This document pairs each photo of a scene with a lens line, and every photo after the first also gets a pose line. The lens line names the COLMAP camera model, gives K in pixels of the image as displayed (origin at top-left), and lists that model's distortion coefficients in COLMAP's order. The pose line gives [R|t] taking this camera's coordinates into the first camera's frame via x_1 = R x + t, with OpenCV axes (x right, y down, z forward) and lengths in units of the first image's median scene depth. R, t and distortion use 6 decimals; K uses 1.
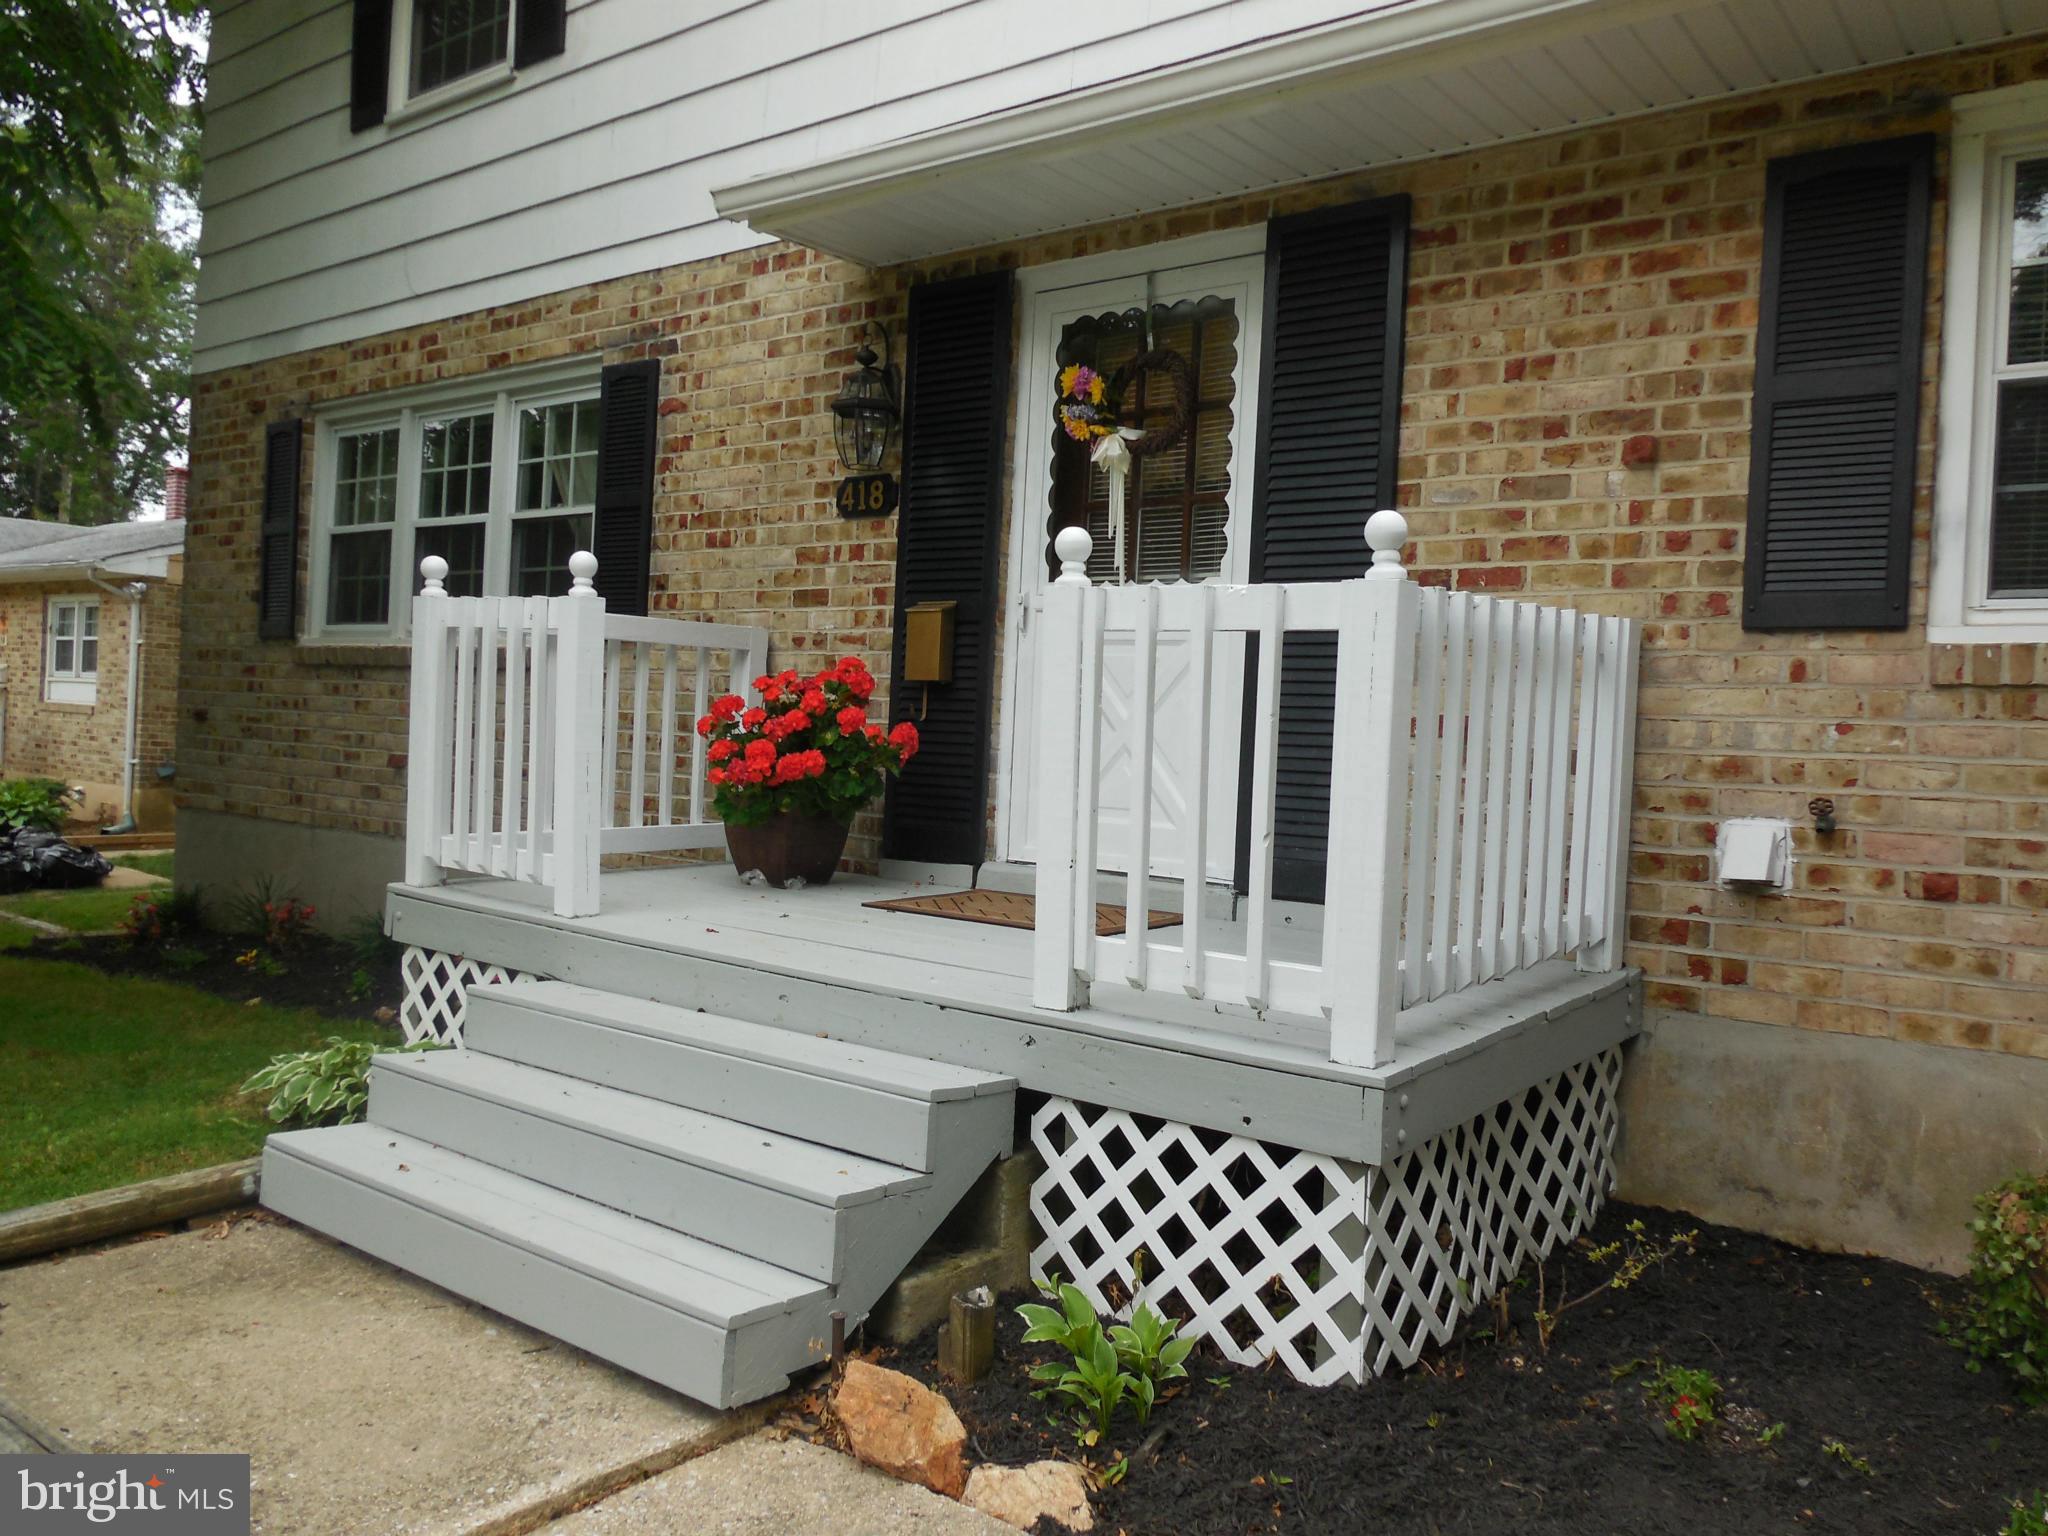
lens RADIAL K [[1503.5, 0, 1031.4], [0, 1503.5, 758.2], [0, 0, 1]] dist [0.039834, -0.001009]
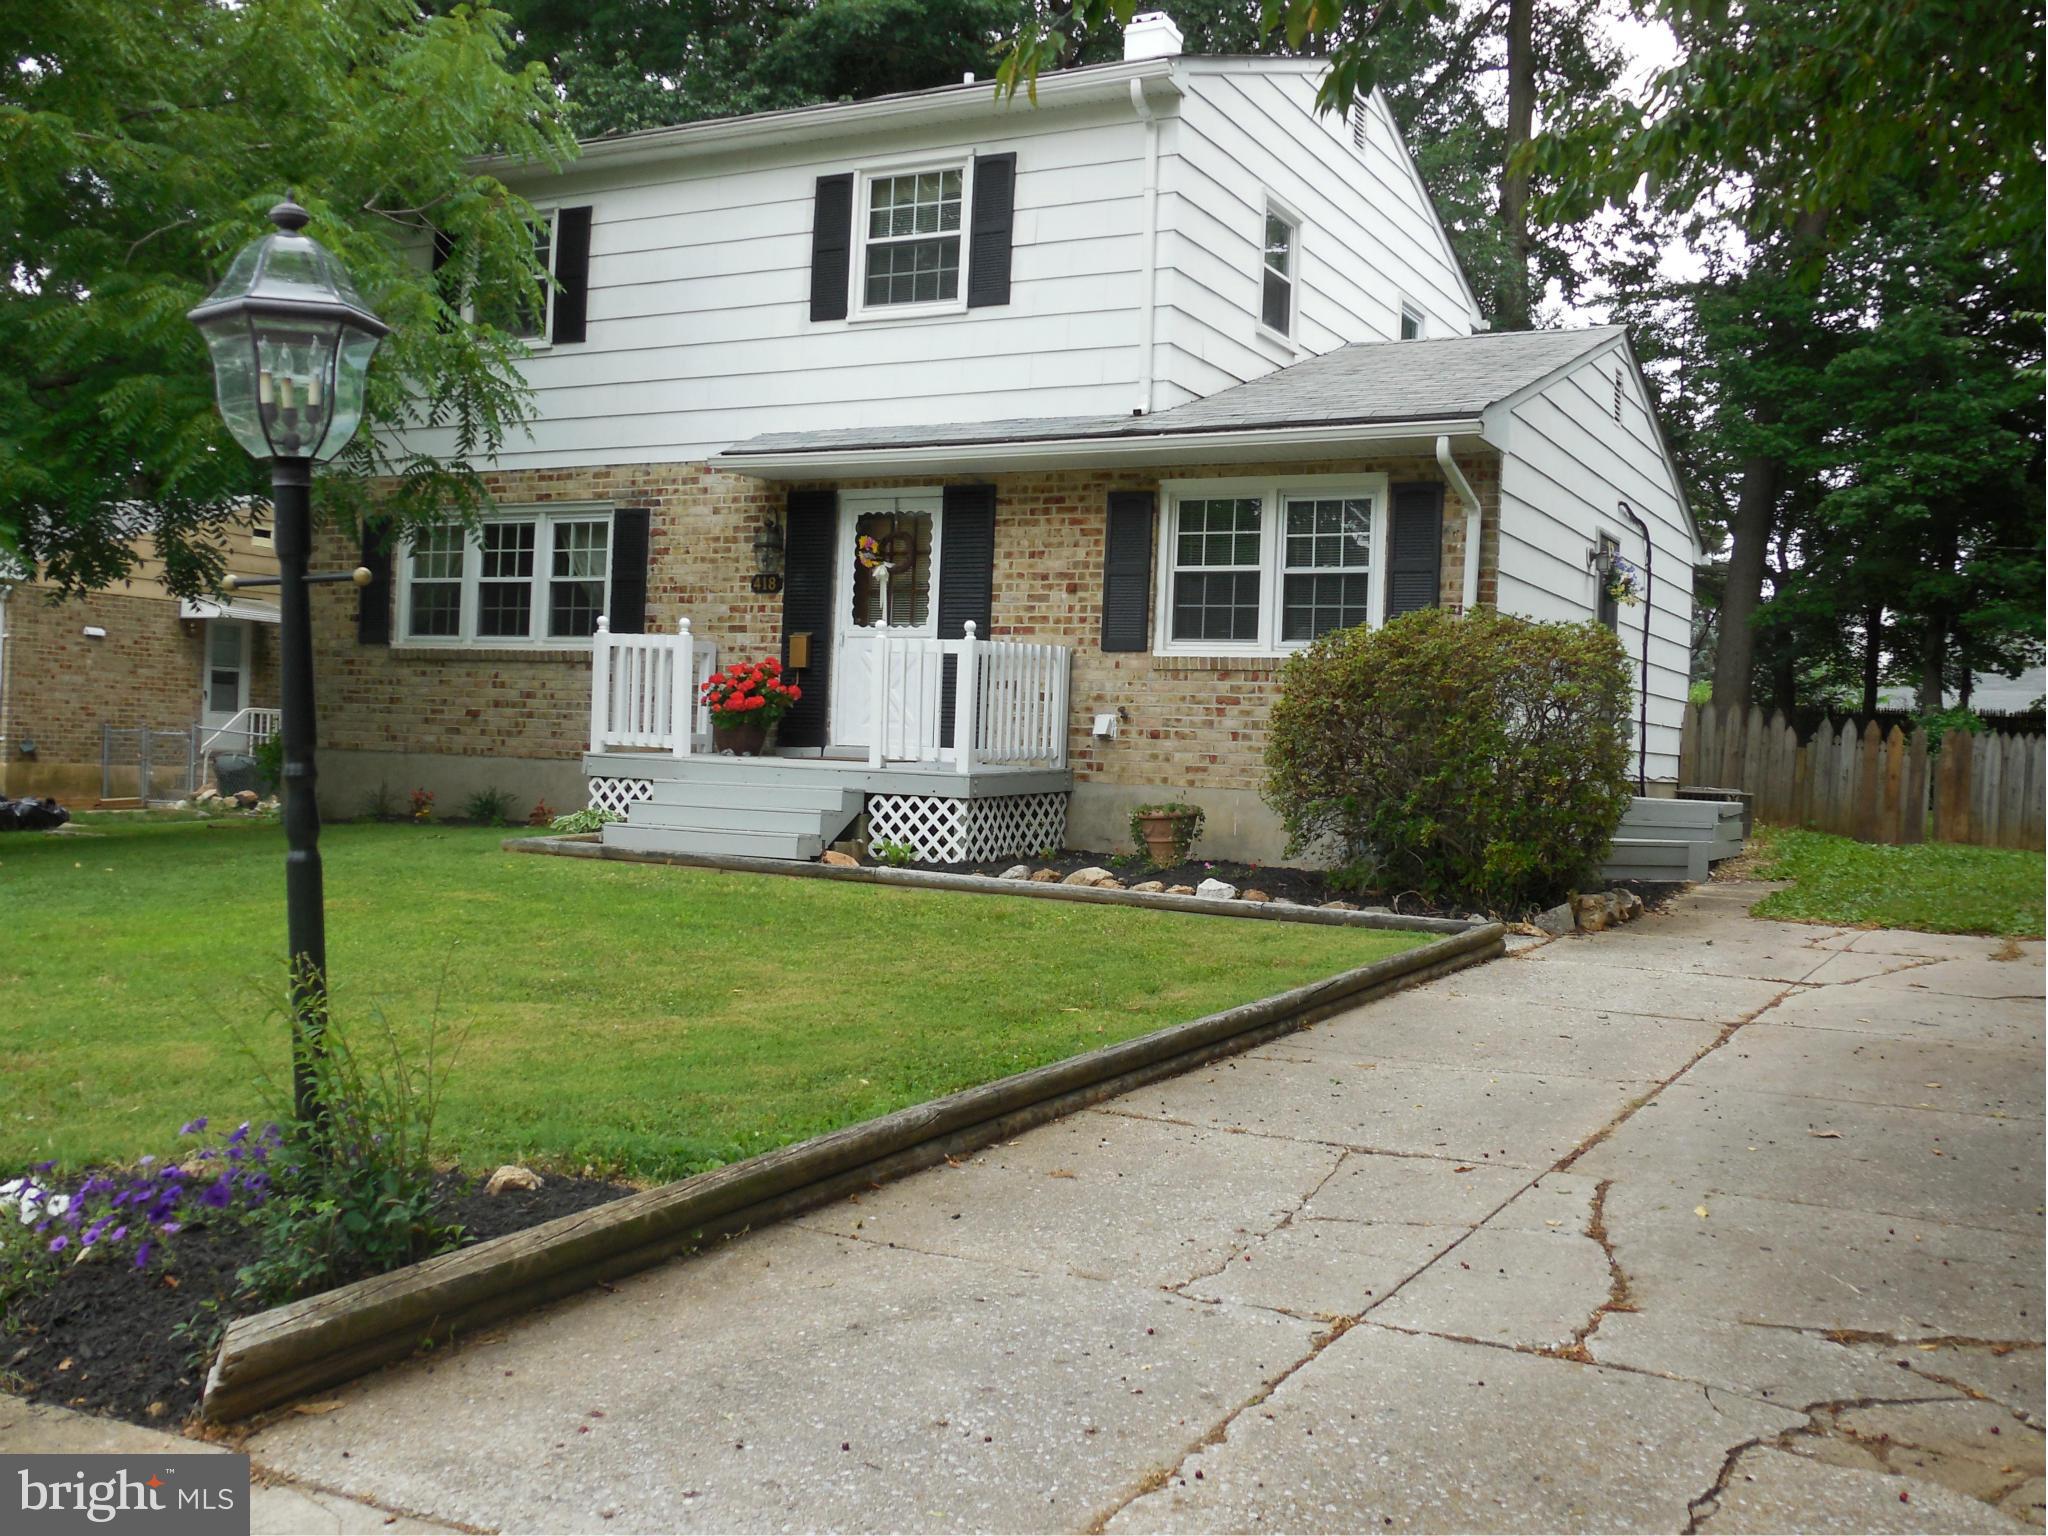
lens RADIAL K [[1915.1, 0, 1022.7], [0, 1915.1, 770.1], [0, 0, 1]] dist [-0.104368, 0.000000]
pose [[0.985503, -0.009070, 0.169415, -0.279050], [0.008379, 0.999953, 0.004793, 0.114047], [-0.169450, -0.003304, 0.985533, -2.343558]]
